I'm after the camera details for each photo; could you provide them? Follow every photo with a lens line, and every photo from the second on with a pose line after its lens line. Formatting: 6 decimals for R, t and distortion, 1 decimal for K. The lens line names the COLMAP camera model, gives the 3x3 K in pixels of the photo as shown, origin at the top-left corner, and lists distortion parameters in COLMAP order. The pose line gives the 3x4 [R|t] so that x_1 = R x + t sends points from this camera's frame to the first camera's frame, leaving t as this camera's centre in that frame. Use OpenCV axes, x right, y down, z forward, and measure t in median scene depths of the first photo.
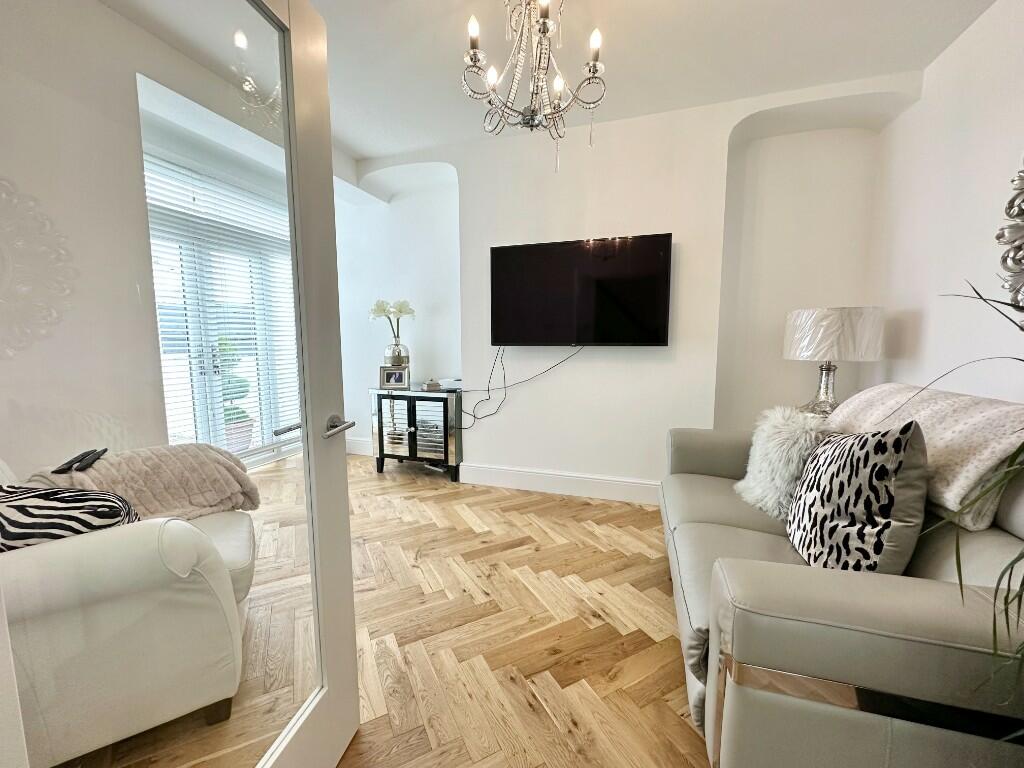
lens RADIAL K [[408.6, 0, 517.0], [0, 408.6, 377.6], [0, 0, 1]] dist [0.001455, 0.000535]
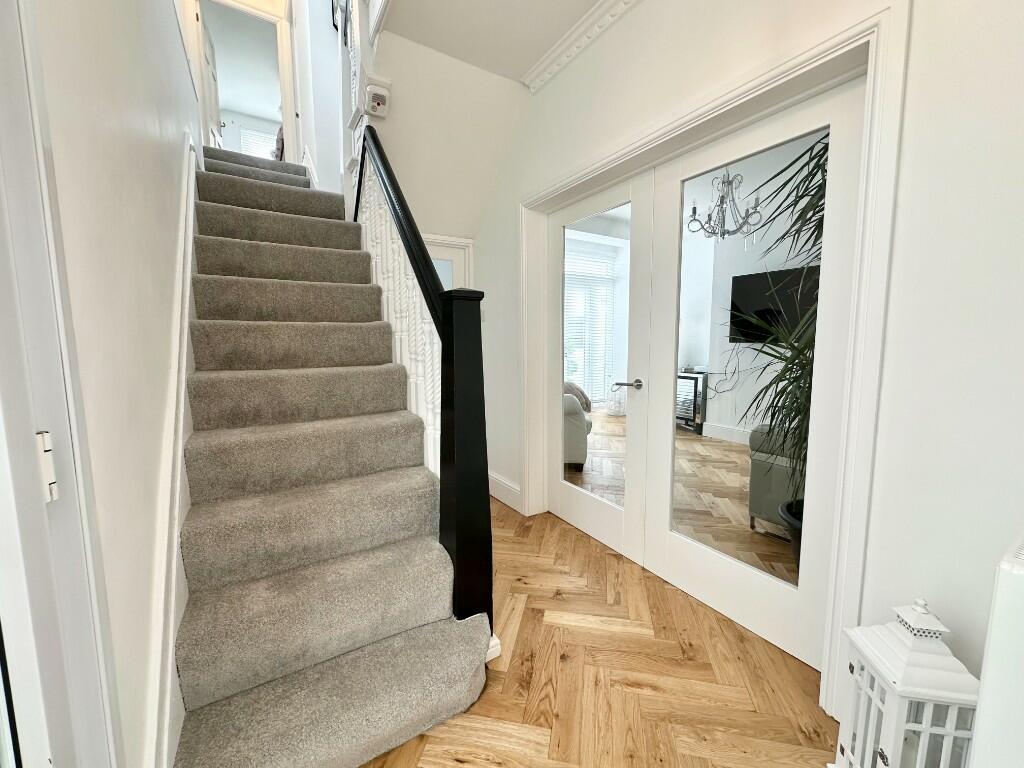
lens RADIAL K [[408.6, 0, 516.5], [0, 408.6, 381.5], [0, 0, 1]] dist [0.001455, 0.000535]
pose [[0.767316, 0.068968, -0.637550, 0.280867], [-0.065105, 0.997441, 0.029543, 0.064302], [0.637956, 0.018839, 0.769843, -0.589841]]
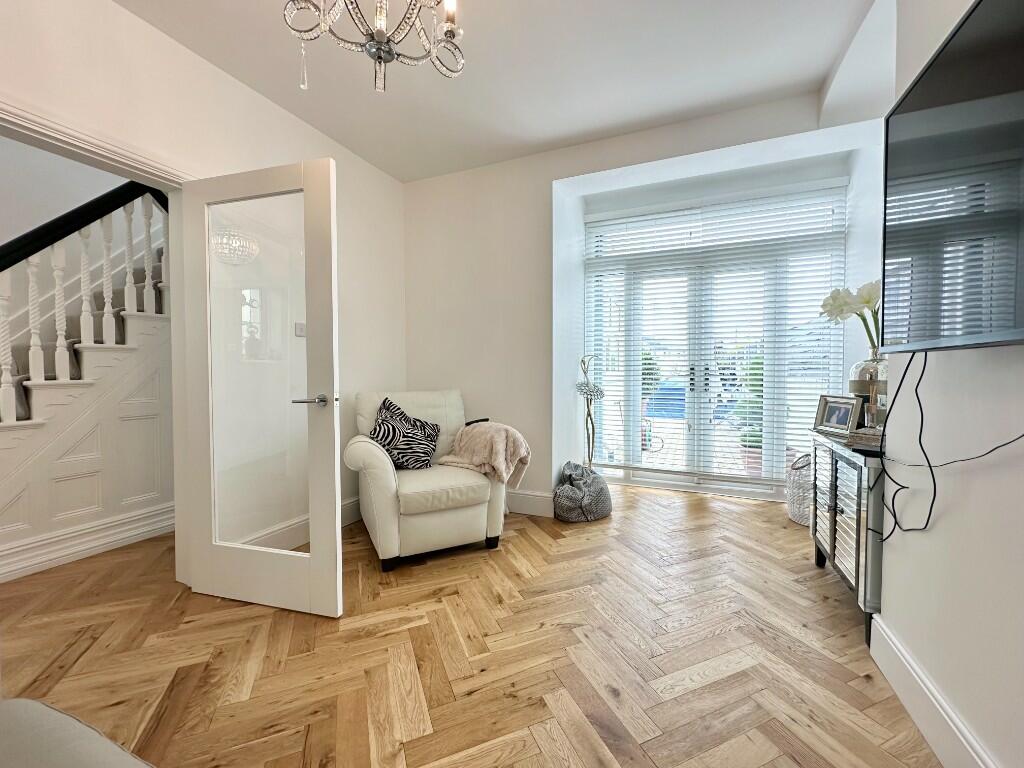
lens RADIAL K [[408.6, 0, 516.8], [0, 408.6, 382.4], [0, 0, 1]] dist [0.001455, 0.000535]
pose [[-0.090691, 0.029303, -0.995448, 0.354892], [-0.100716, 0.994172, 0.038441, -0.025327], [0.990773, 0.103744, -0.087211, 0.632304]]
